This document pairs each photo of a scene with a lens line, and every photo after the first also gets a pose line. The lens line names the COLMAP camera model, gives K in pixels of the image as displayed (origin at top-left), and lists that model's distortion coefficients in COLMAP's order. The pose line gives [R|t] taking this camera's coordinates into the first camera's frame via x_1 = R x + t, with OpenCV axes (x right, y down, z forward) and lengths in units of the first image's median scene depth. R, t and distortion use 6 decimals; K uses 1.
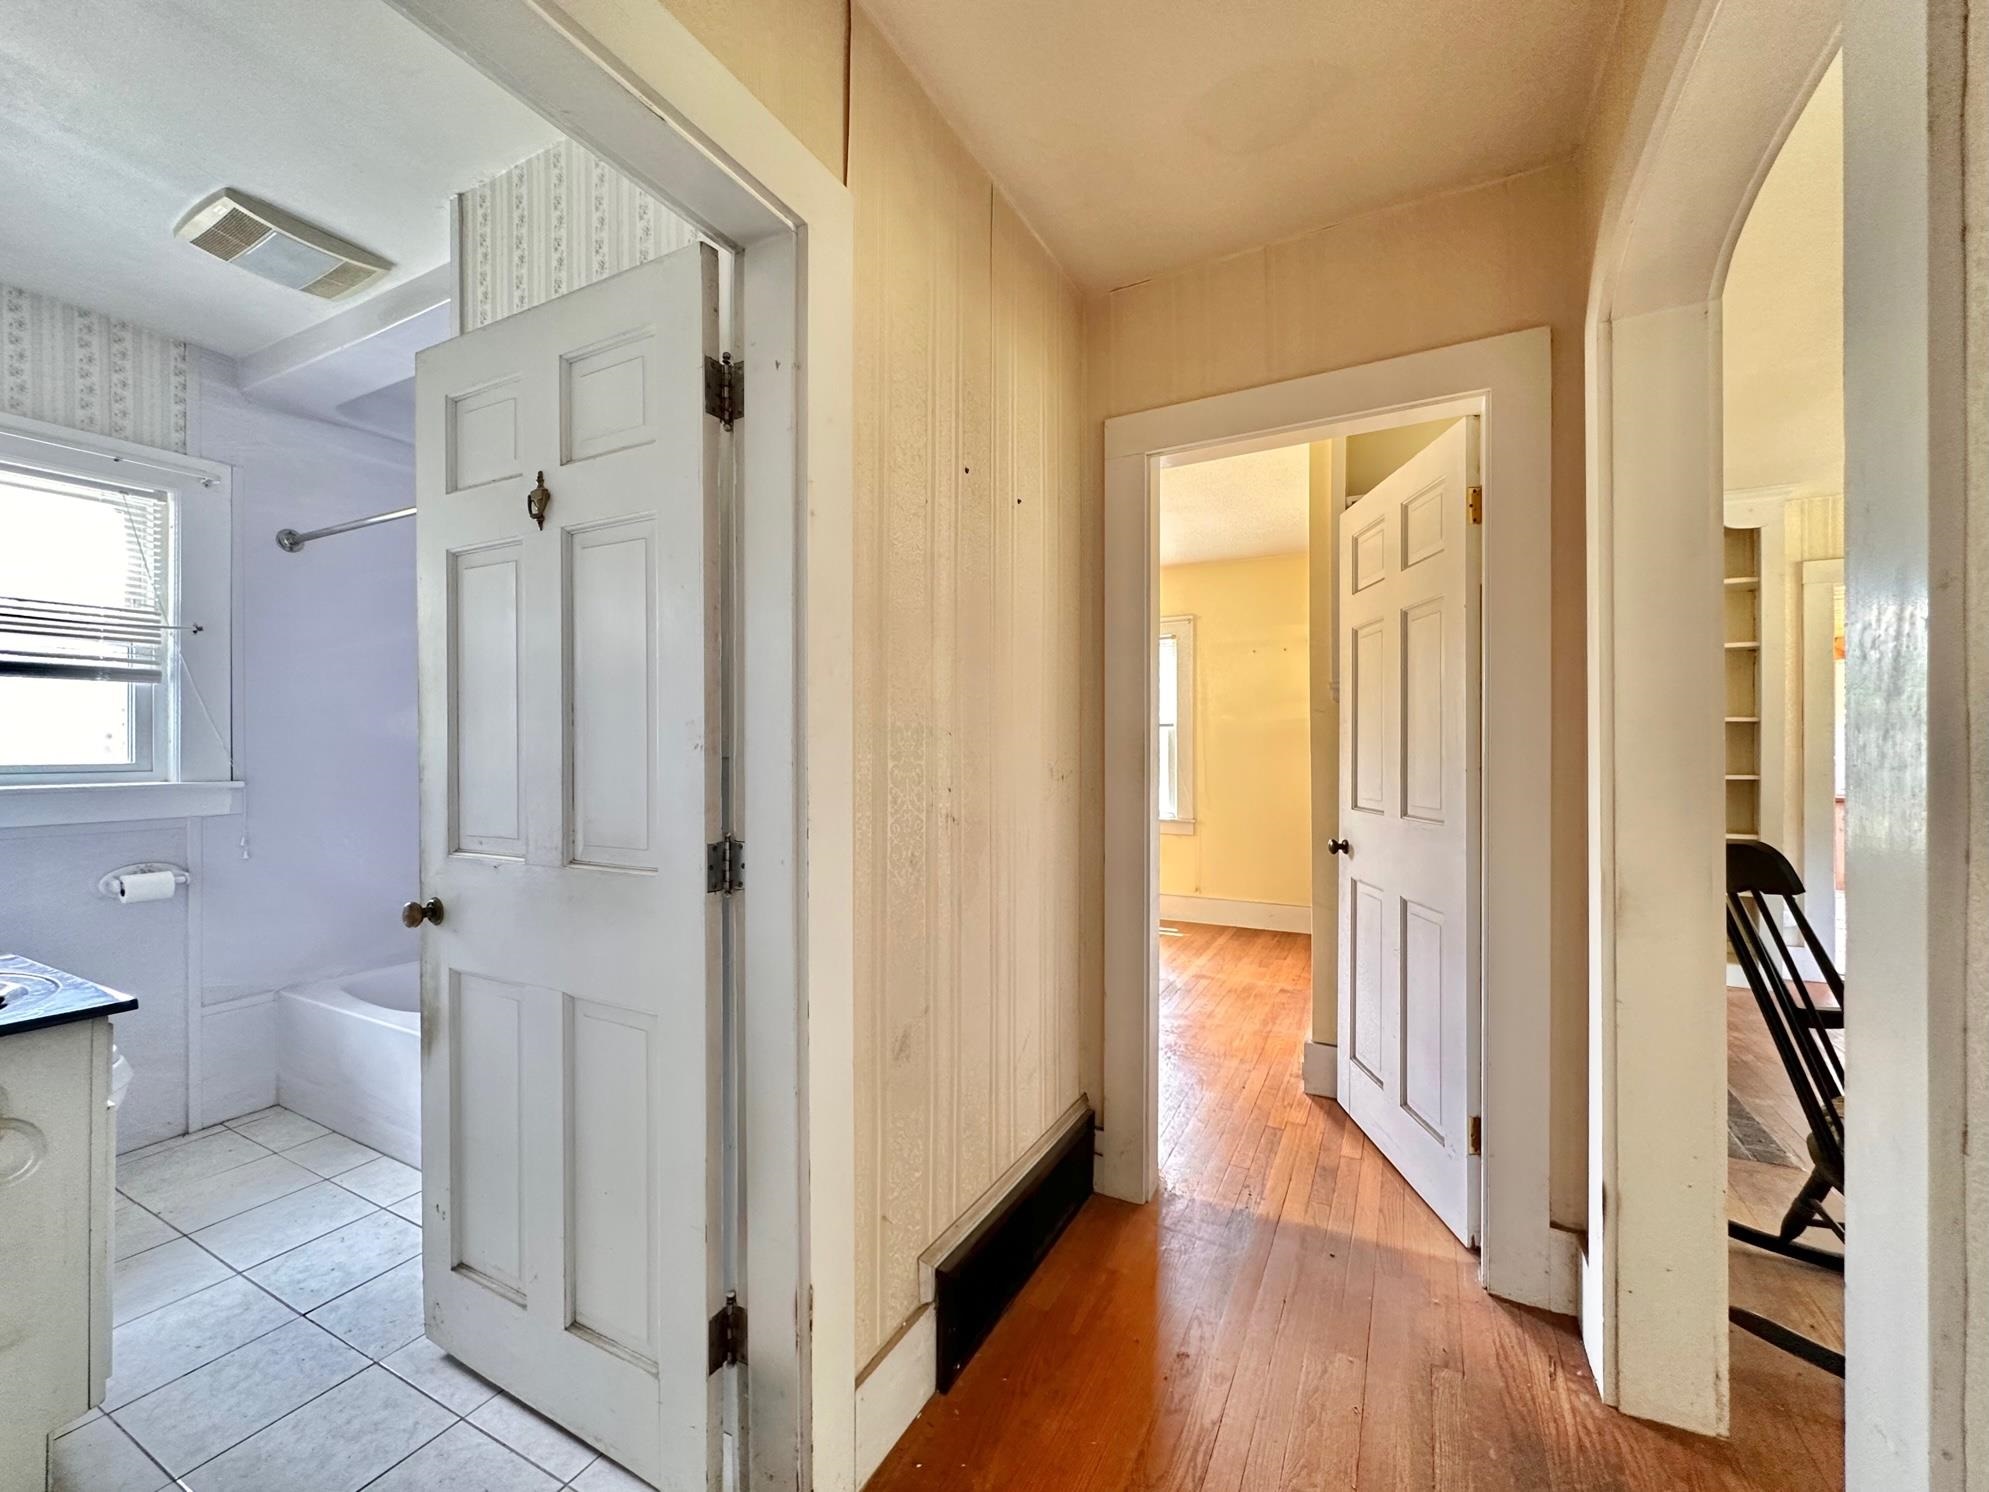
lens RADIAL K [[803.2, 0, 994.5], [0, 803.2, 746.0], [0, 0, 1]] dist [-0.000957, -0.000266]
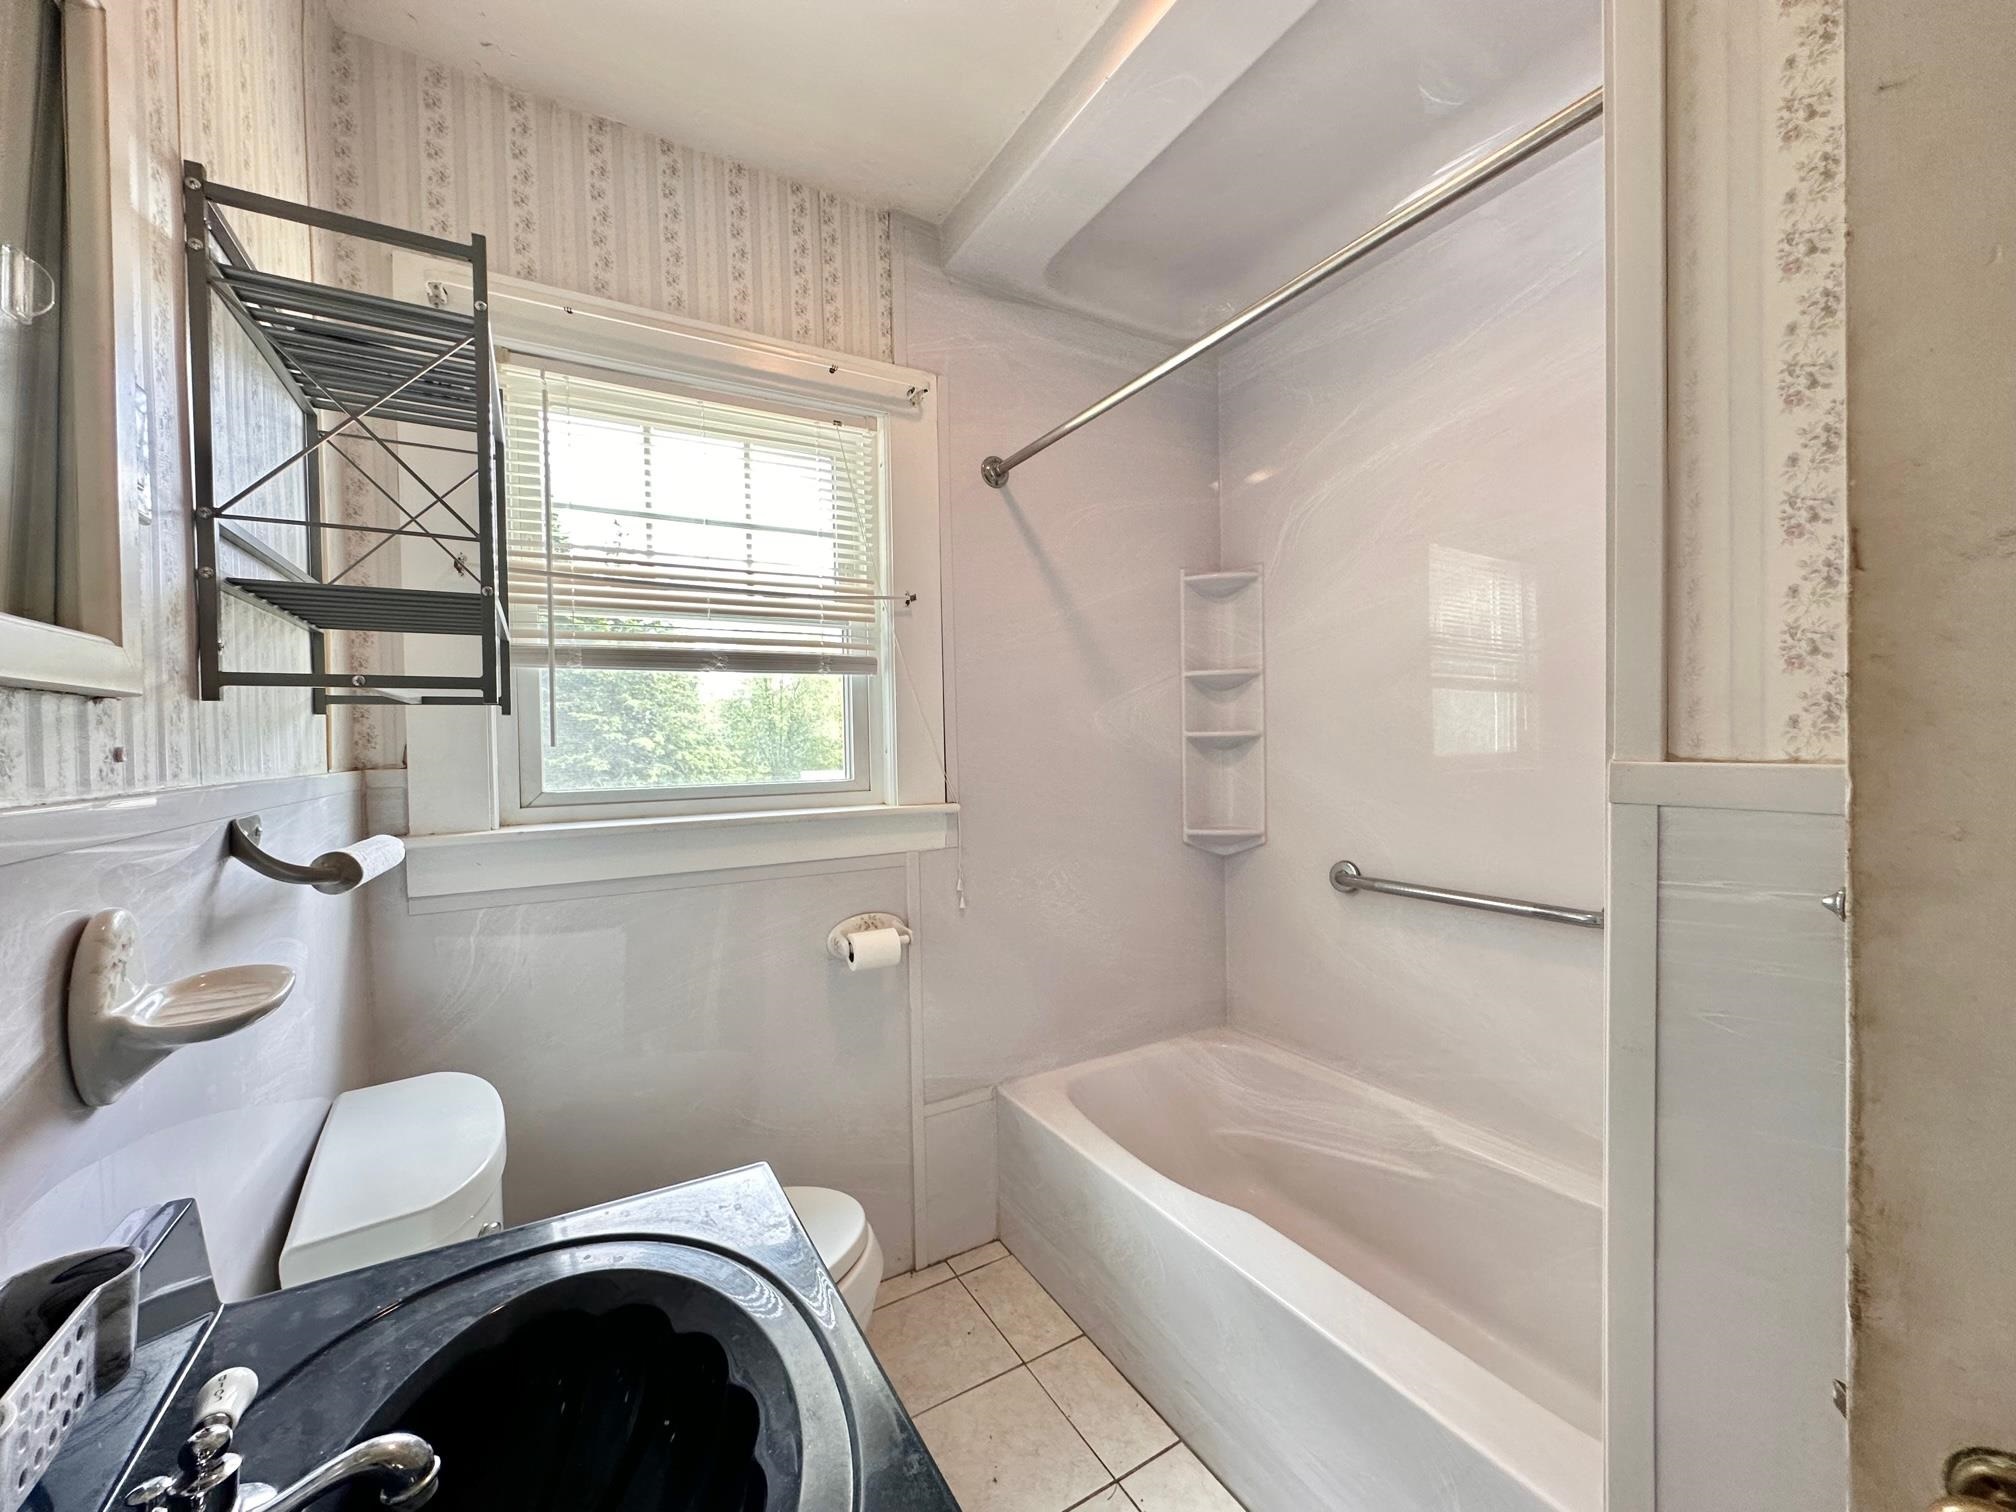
lens RADIAL K [[800.6, 0, 1008.0], [0, 800.6, 756.0], [0, 0, 1]] dist [-0.007339, 0.000643]
pose [[0.846329, 0.000608, -0.532660, -0.531387], [0.015917, 0.999524, 0.026430, -0.018903], [0.532423, -0.030847, 0.845916, 0.425244]]
